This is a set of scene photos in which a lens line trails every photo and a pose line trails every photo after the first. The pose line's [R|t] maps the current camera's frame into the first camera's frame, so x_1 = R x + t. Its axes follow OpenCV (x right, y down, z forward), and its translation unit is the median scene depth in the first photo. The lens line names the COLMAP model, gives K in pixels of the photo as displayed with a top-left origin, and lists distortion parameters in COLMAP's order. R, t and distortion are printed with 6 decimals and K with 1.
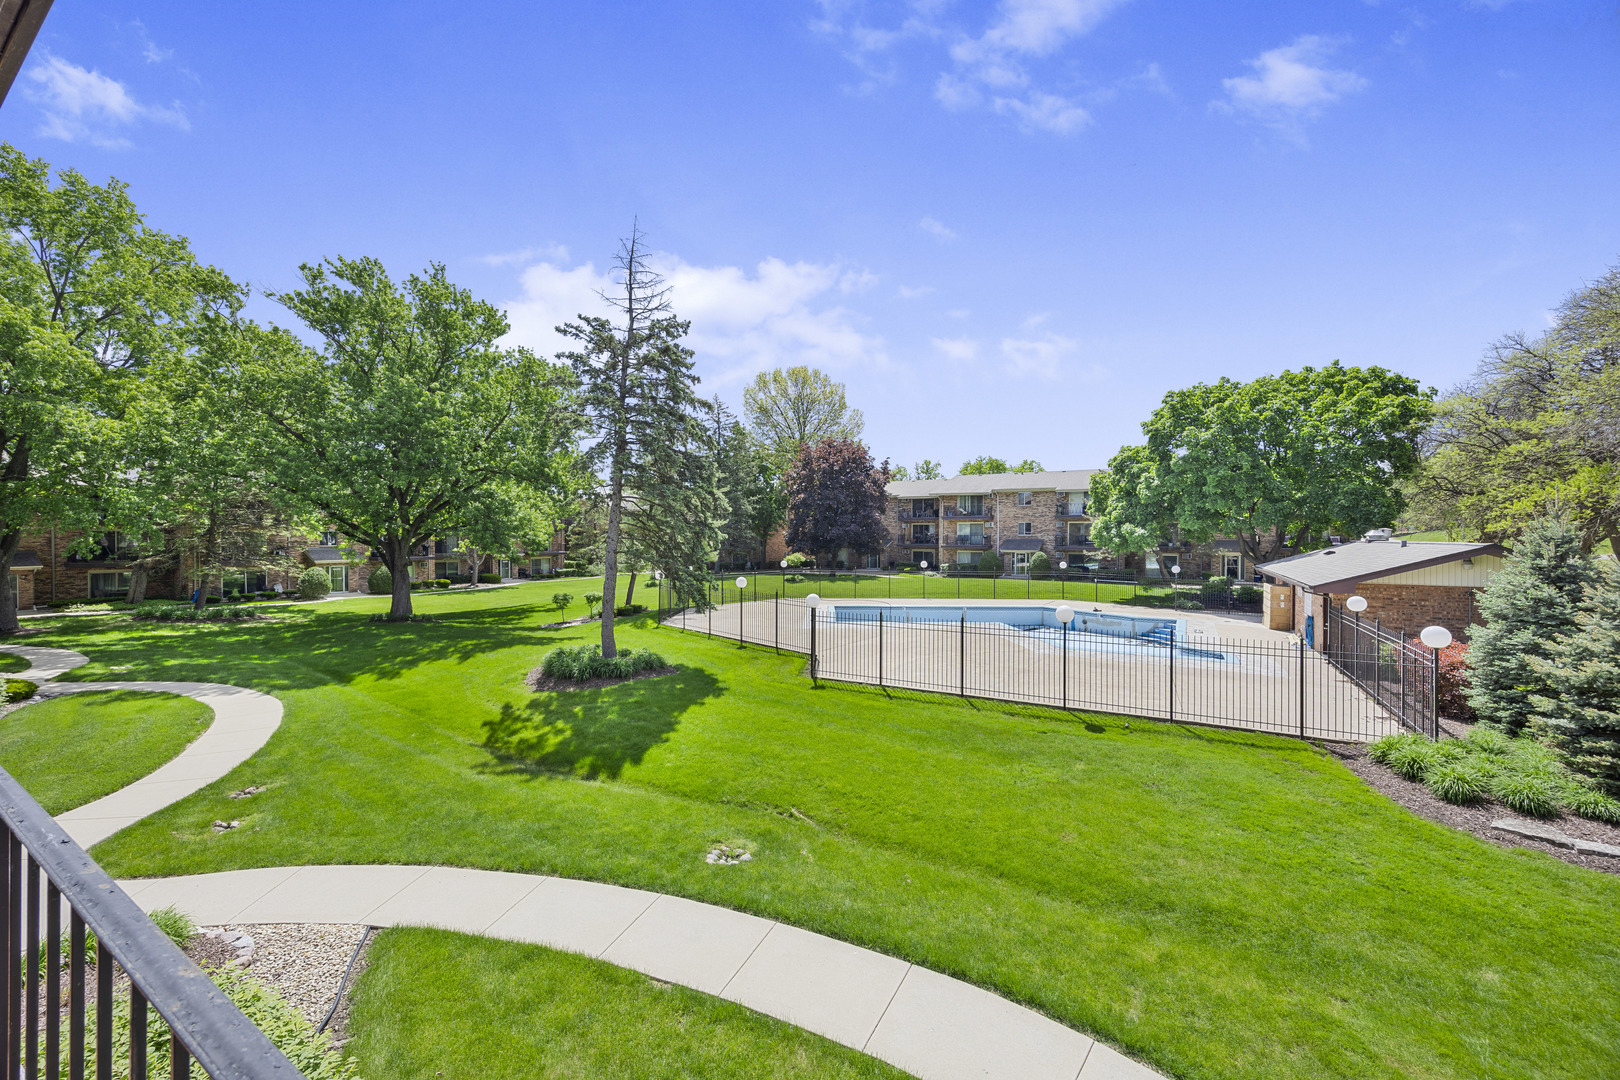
lens RADIAL K [[619.4, 0, 807.6], [0, 619.4, 539.3], [0, 0, 1]] dist [-0.002215, -0.001003]
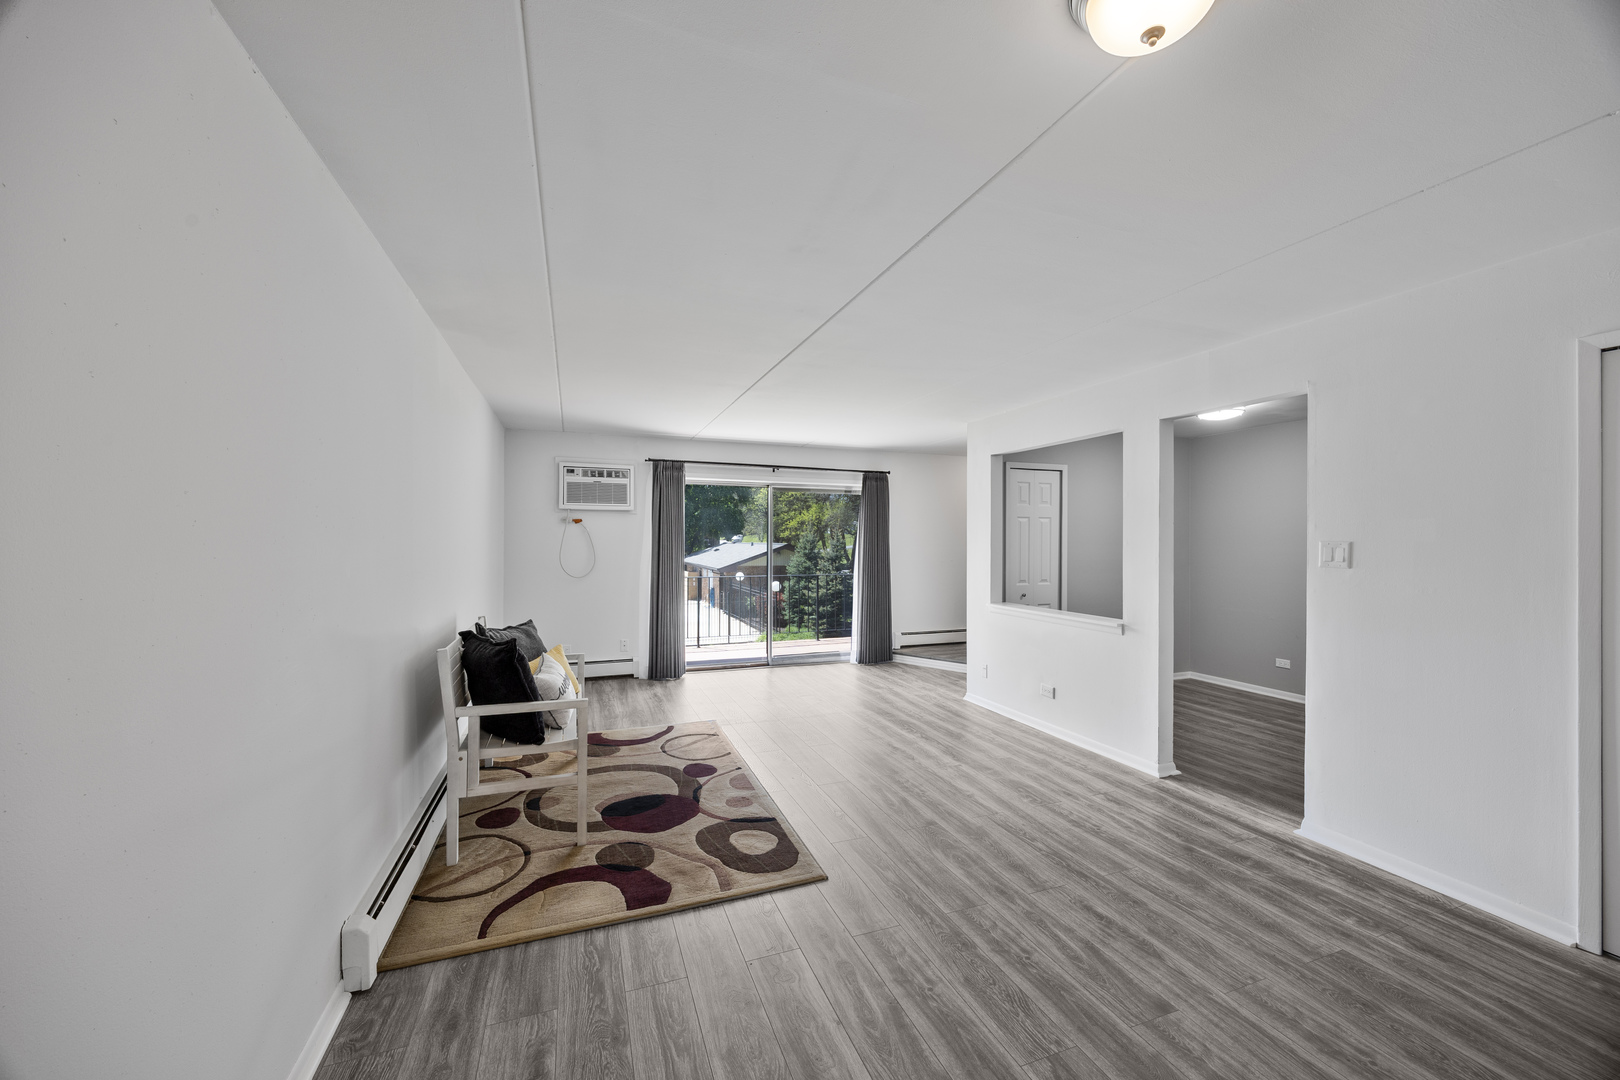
lens RADIAL K [[619.4, 0, 809.5], [0, 619.4, 540.5], [0, 0, 1]] dist [-0.002215, -0.001003]
pose [[0.621432, -0.001452, 0.783466, -0.563902], [0.003157, 0.999995, -0.000651, -0.001346], [-0.783461, 0.002878, 0.621434, -0.410624]]
